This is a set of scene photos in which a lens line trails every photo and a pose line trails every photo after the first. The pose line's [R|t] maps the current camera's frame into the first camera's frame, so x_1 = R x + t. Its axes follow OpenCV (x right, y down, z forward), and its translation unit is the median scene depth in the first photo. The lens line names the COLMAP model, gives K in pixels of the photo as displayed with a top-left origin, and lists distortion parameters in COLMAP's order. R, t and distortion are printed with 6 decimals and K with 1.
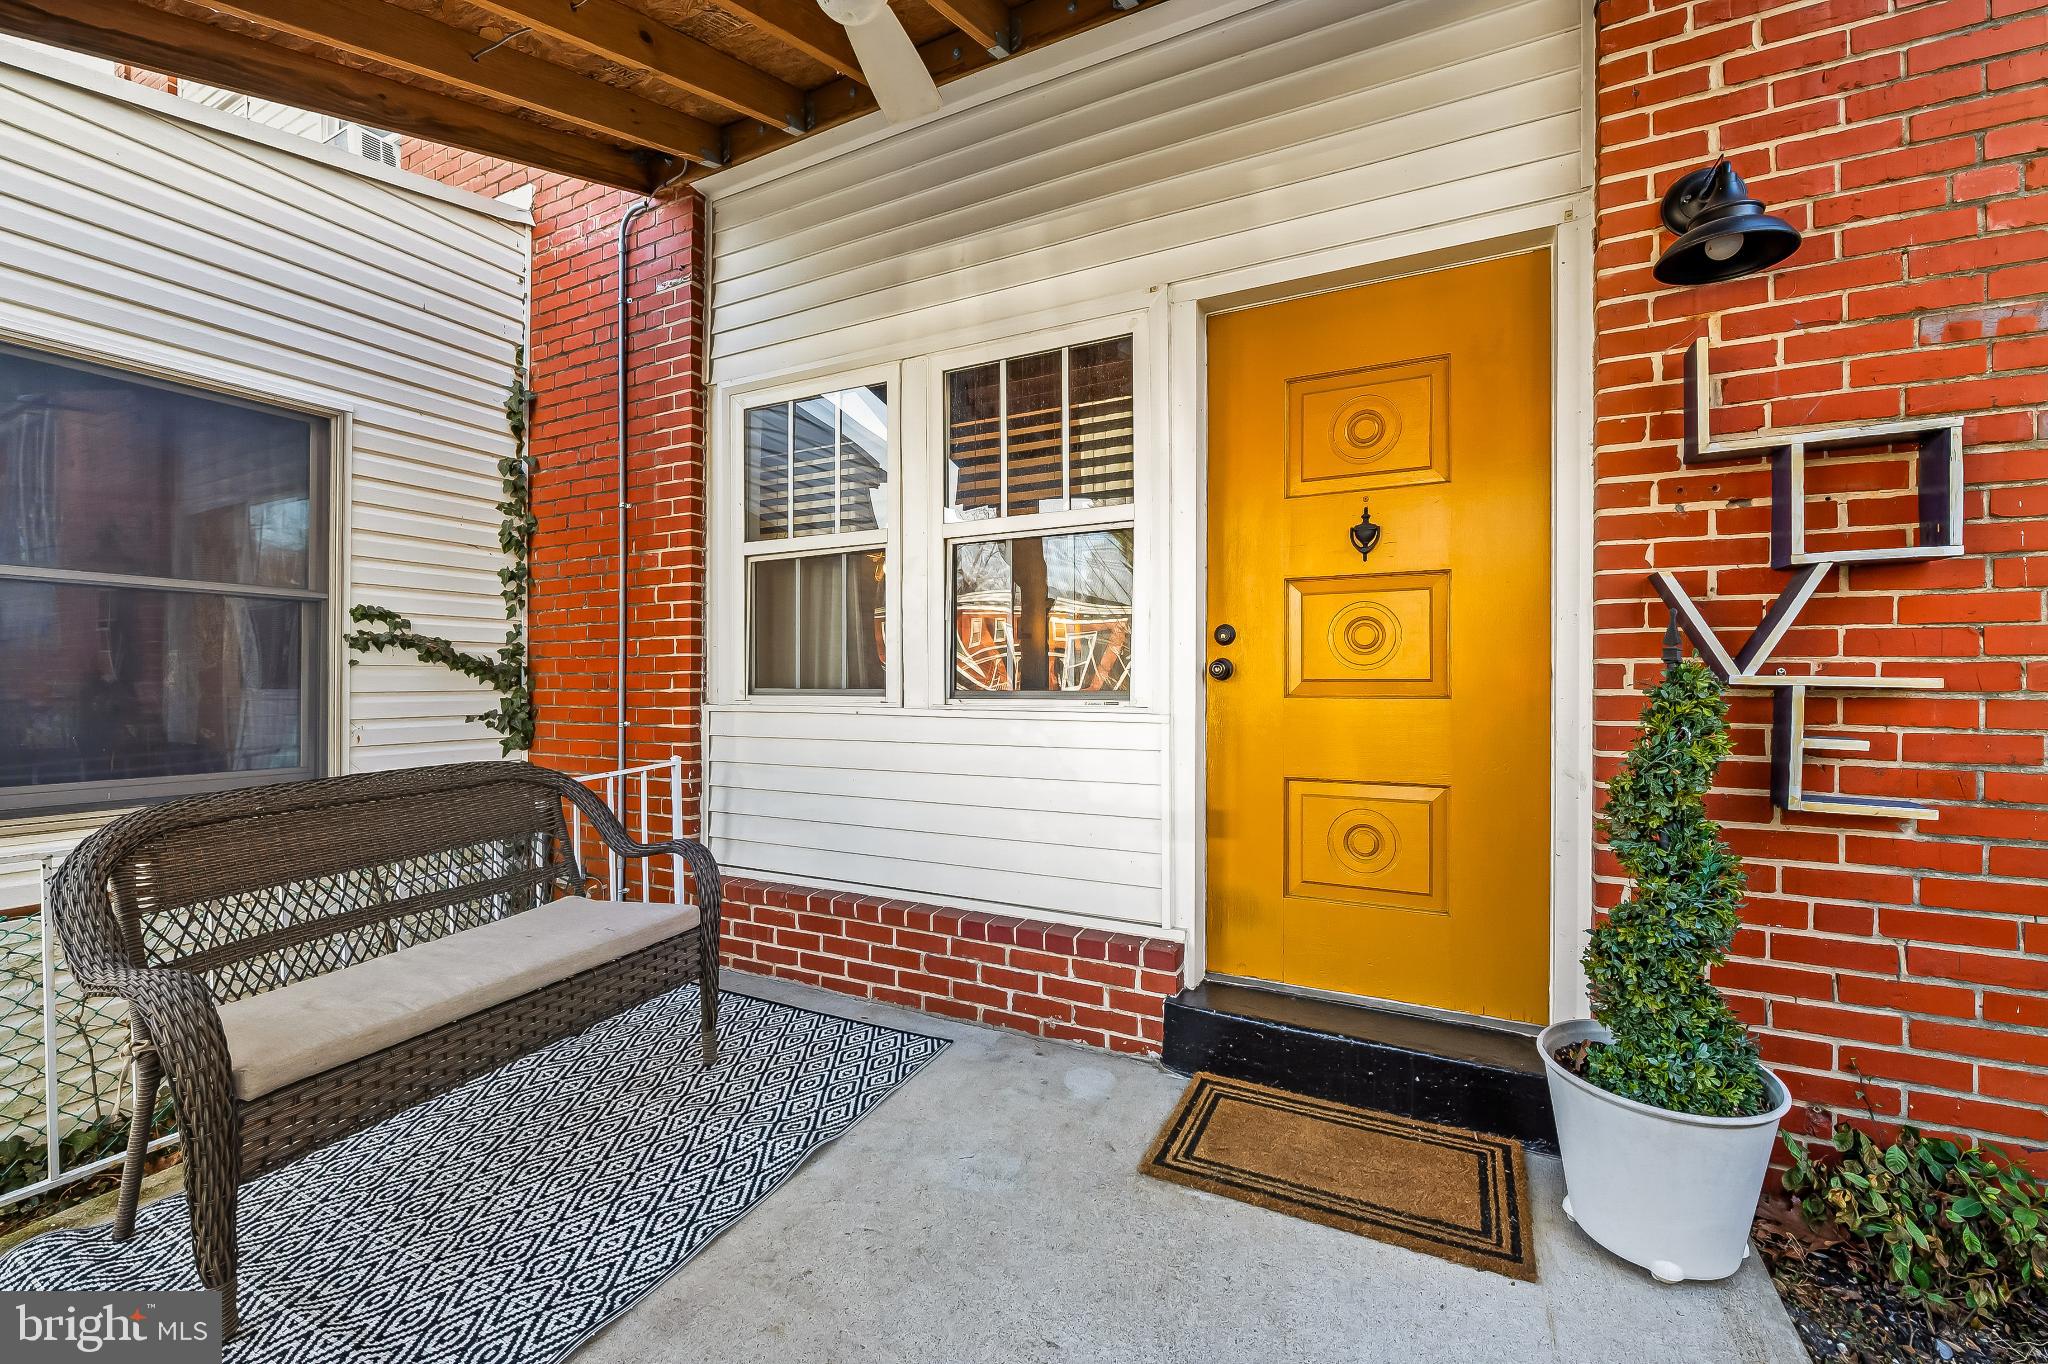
lens RADIAL K [[839.6, 0, 1021.1], [0, 839.6, 681.2], [0, 0, 1]] dist [-0.007255, -0.001036]
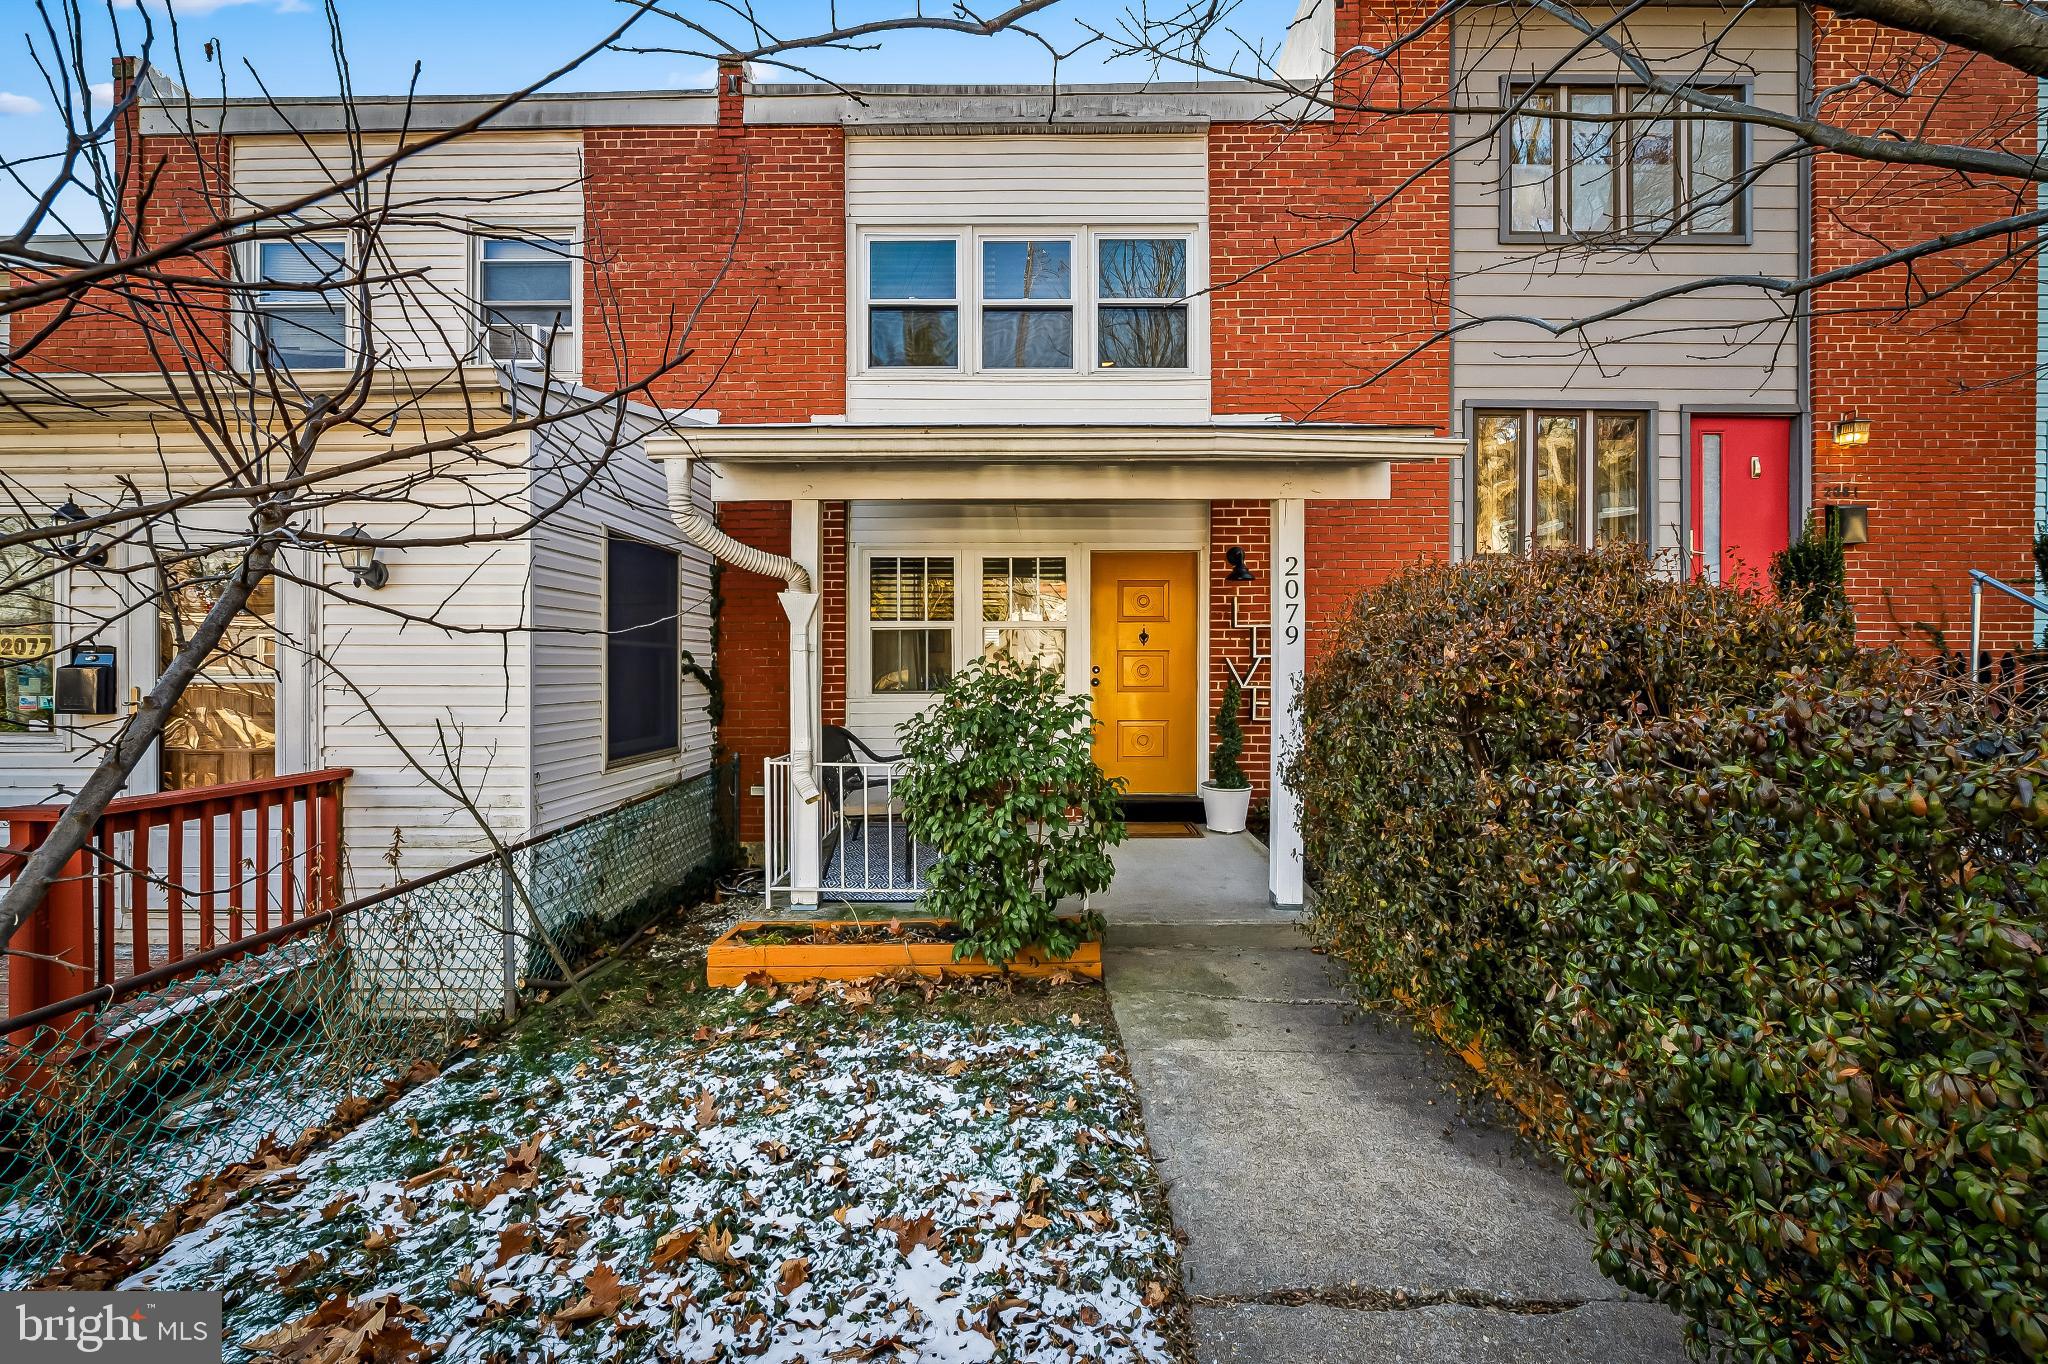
lens RADIAL K [[839.6, 0, 1040.9], [0, 839.6, 676.1], [0, 0, 1]] dist [-0.007255, -0.001036]
pose [[0.902948, -0.004669, 0.429725, -1.462032], [0.002292, 0.999979, 0.006049, -0.068949], [-0.429744, -0.004476, 0.902940, -1.867032]]
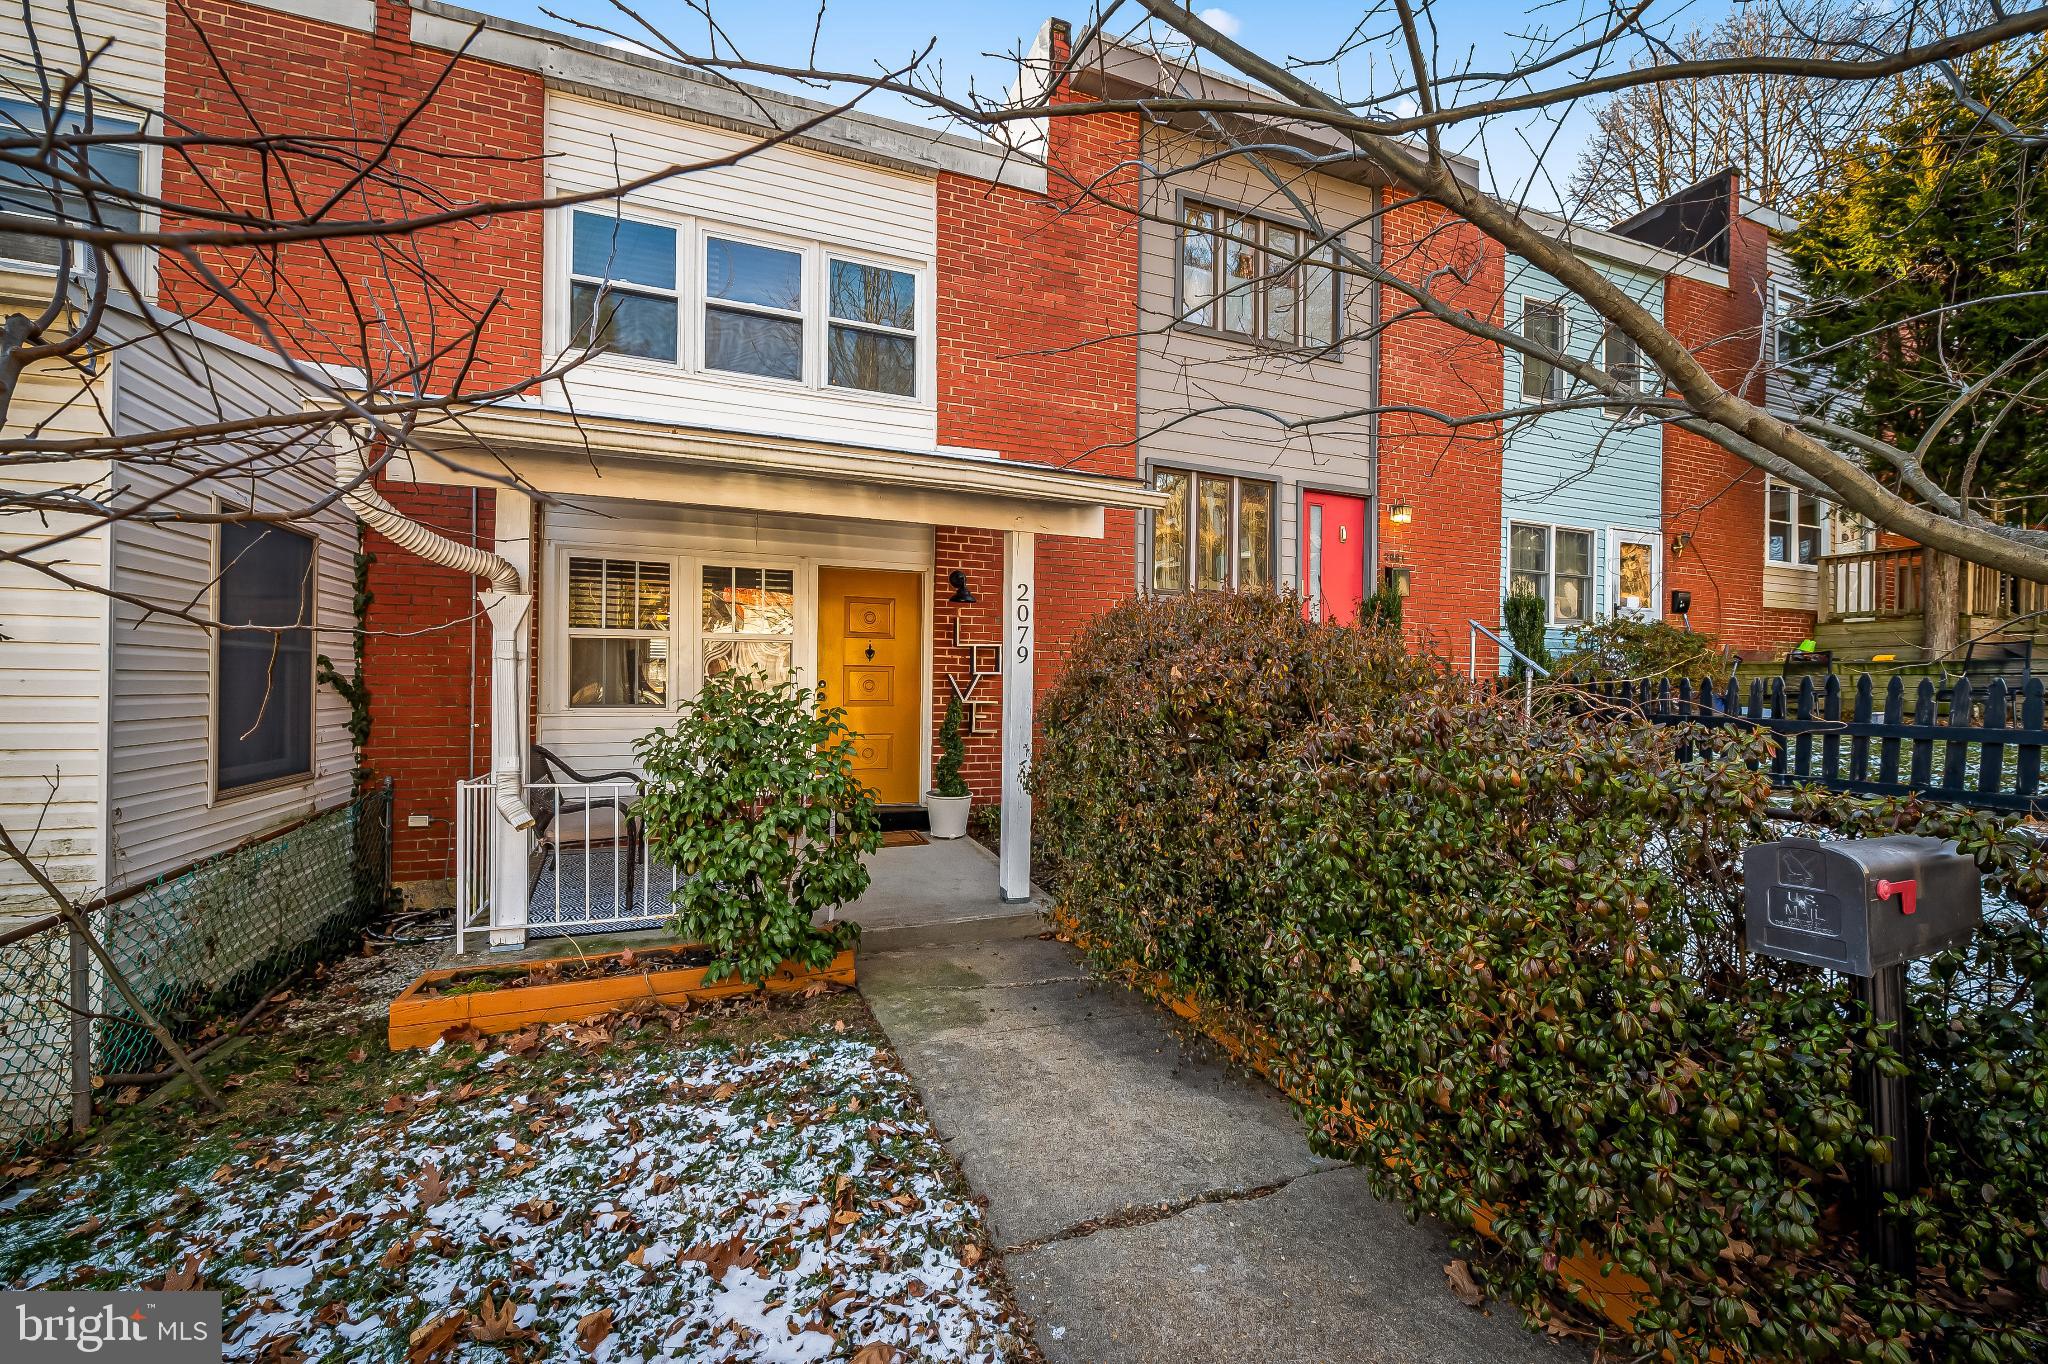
lens RADIAL K [[839.6, 0, 1004.5], [0, 839.6, 689.1], [0, 0, 1]] dist [-0.007255, -0.001036]
pose [[0.679354, 0.004749, 0.733795, -1.827535], [-0.007962, 0.999968, 0.000900, -0.061420], [-0.733767, -0.006454, 0.679370, -1.754622]]
